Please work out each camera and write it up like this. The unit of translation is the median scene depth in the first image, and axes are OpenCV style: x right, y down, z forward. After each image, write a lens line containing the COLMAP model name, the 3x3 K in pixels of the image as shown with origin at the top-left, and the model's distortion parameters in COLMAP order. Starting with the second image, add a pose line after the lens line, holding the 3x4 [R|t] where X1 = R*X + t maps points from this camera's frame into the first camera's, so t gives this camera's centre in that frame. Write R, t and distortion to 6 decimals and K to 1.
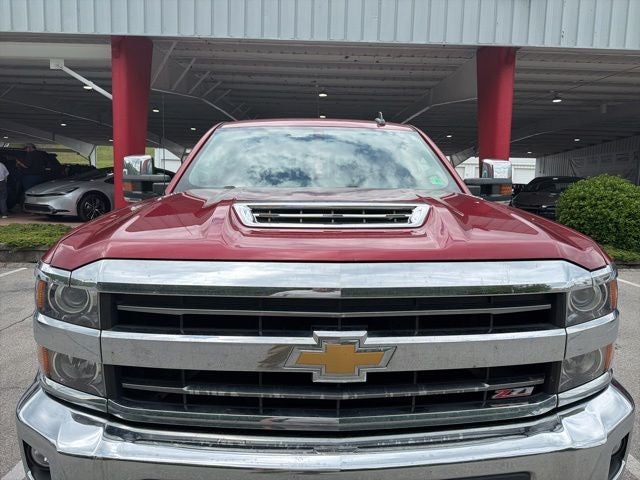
lens RADIAL K [[436.4, 0, 320.0], [0, 436.4, 240.0], [0, 0, 1]] dist [-0.000180, -0.002261]
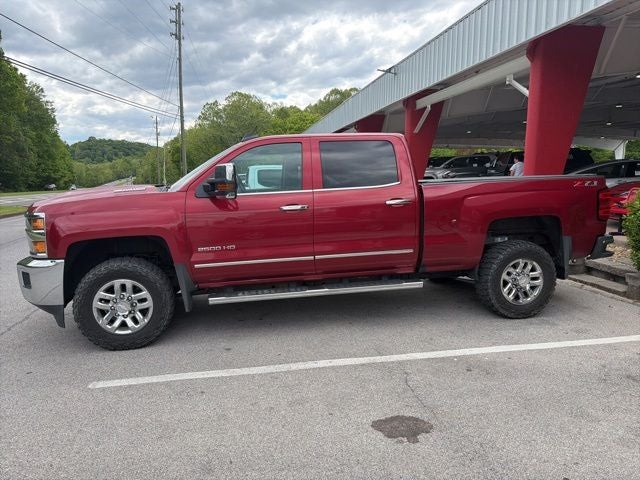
lens RADIAL K [[449.9, 0, 320.0], [0, 449.9, 240.0], [0, 0, 1]] dist [0.070835, -0.117336]
pose [[0.147175, 0.125820, -0.981075, 0.570064], [-0.116300, 0.987197, 0.109159, -0.049610], [0.982249, 0.098033, 0.159924, 0.345587]]
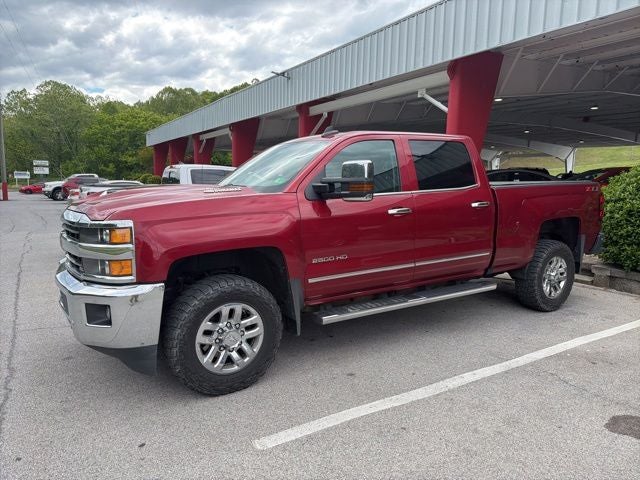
lens RADIAL K [[450.1, 0, 320.0], [0, 450.1, 240.0], [0, 0, 1]] dist [0.040738, -0.059114]
pose [[0.492350, 0.105882, -0.863933, 0.439330], [-0.115533, 0.991740, 0.055704, -0.016225], [0.862696, 0.072387, 0.500516, 0.111778]]
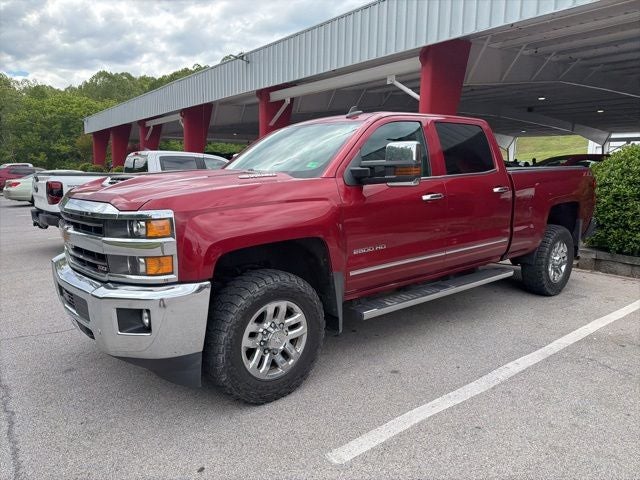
lens RADIAL K [[452.0, 0, 318.6], [0, 452.0, 238.9], [0, 0, 1]] dist [0.012138, -0.017254]
pose [[0.592295, 0.111767, -0.797932, 0.371758], [-0.102005, 0.992765, 0.063341, -0.006033], [0.799238, 0.043877, 0.599411, 0.064760]]
